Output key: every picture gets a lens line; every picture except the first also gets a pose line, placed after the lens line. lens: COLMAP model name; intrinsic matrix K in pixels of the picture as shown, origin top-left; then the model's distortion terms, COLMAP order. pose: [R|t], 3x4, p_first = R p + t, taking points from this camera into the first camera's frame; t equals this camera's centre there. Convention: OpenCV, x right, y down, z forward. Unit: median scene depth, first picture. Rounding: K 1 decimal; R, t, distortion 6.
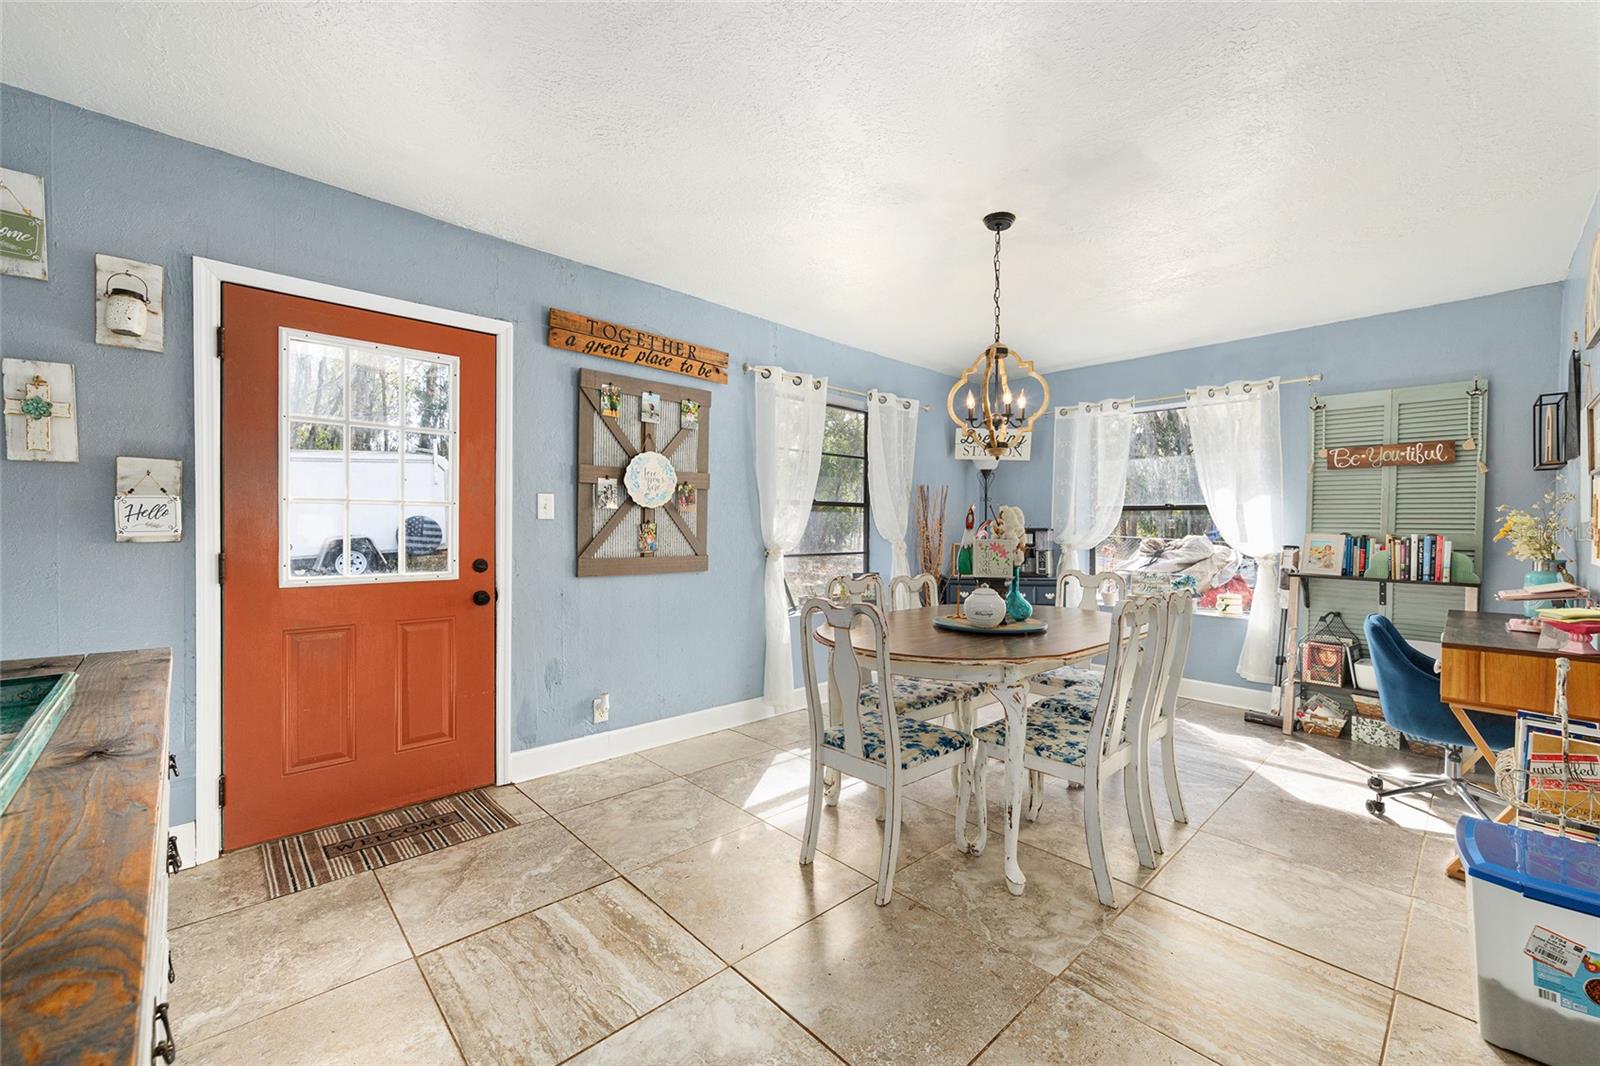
lens RADIAL K [[640.8, 0, 805.3], [0, 640.8, 529.4], [0, 0, 1]] dist [-0.002335, 0.001805]
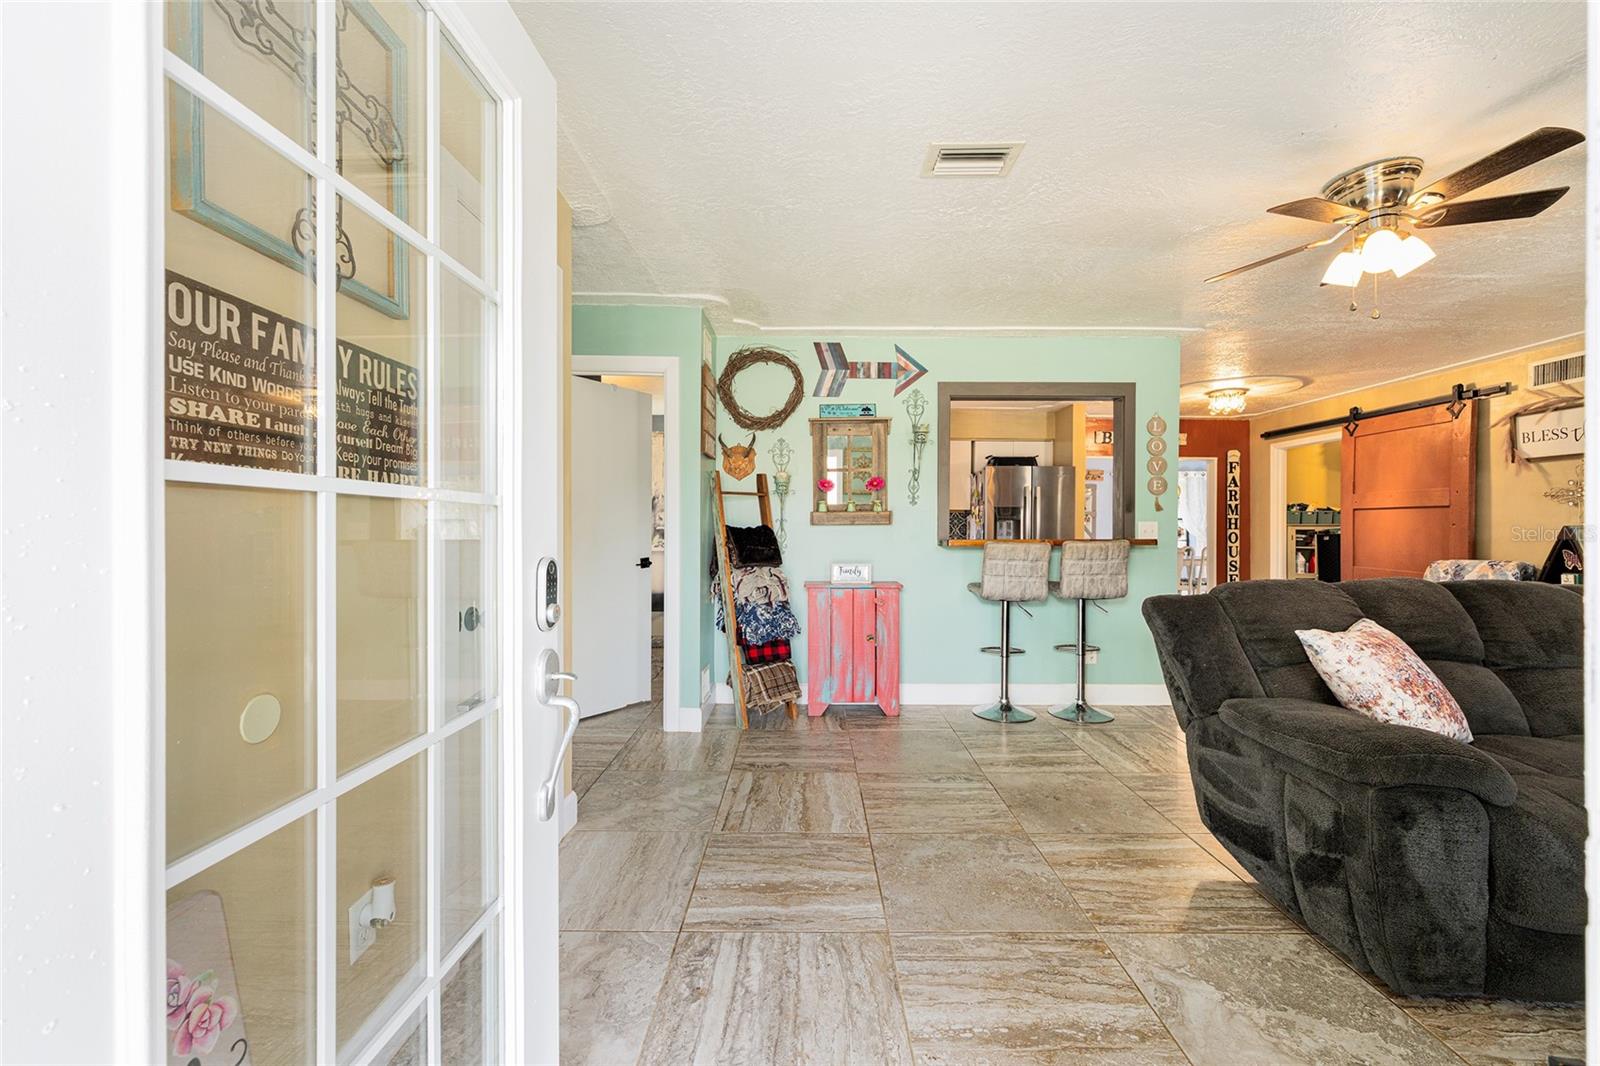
lens RADIAL K [[640.8, 0, 807.2], [0, 640.8, 534.3], [0, 0, 1]] dist [-0.002335, 0.001805]
pose [[0.717542, -0.002536, -0.696511, 1.108792], [0.003983, 0.999992, 0.000463, 0.013458], [0.696504, -0.003106, 0.717546, -2.395950]]
